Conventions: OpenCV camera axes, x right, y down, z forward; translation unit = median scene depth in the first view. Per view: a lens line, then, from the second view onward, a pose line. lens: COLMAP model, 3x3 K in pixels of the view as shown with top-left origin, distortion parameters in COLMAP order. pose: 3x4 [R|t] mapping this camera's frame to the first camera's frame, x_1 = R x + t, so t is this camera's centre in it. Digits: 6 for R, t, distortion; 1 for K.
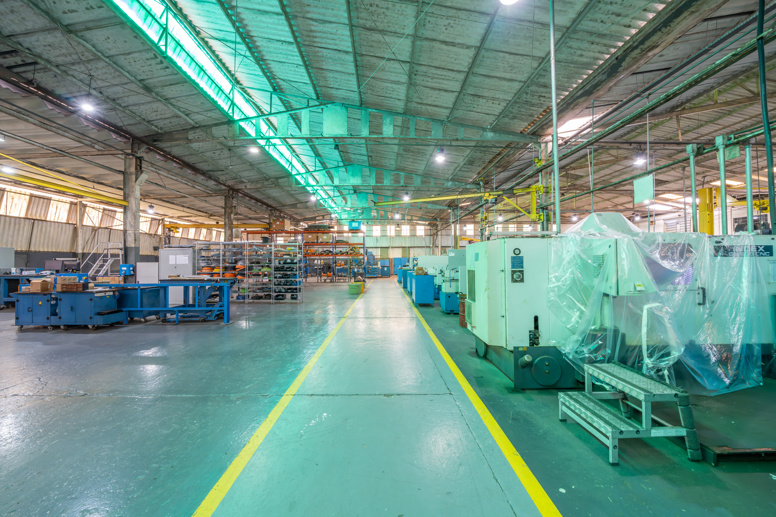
lens RADIAL K [[264.2, 0, 386.4], [0, 264.2, 260.0], [0, 0, 1]] dist [-0.009894, 0.000026]
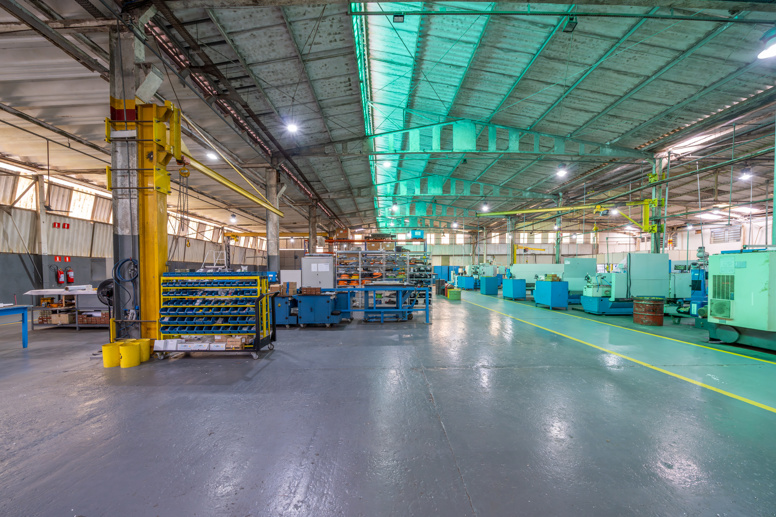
lens RADIAL K [[270.4, 0, 388.3], [0, 270.4, 279.2], [0, 0, 1]] dist [-0.008627, 0.000158]
pose [[0.999994, 0.000211, 0.003493, -0.497953], [-0.000351, 0.999196, 0.040086, 0.002475], [-0.003482, -0.040086, 0.999190, -0.106883]]
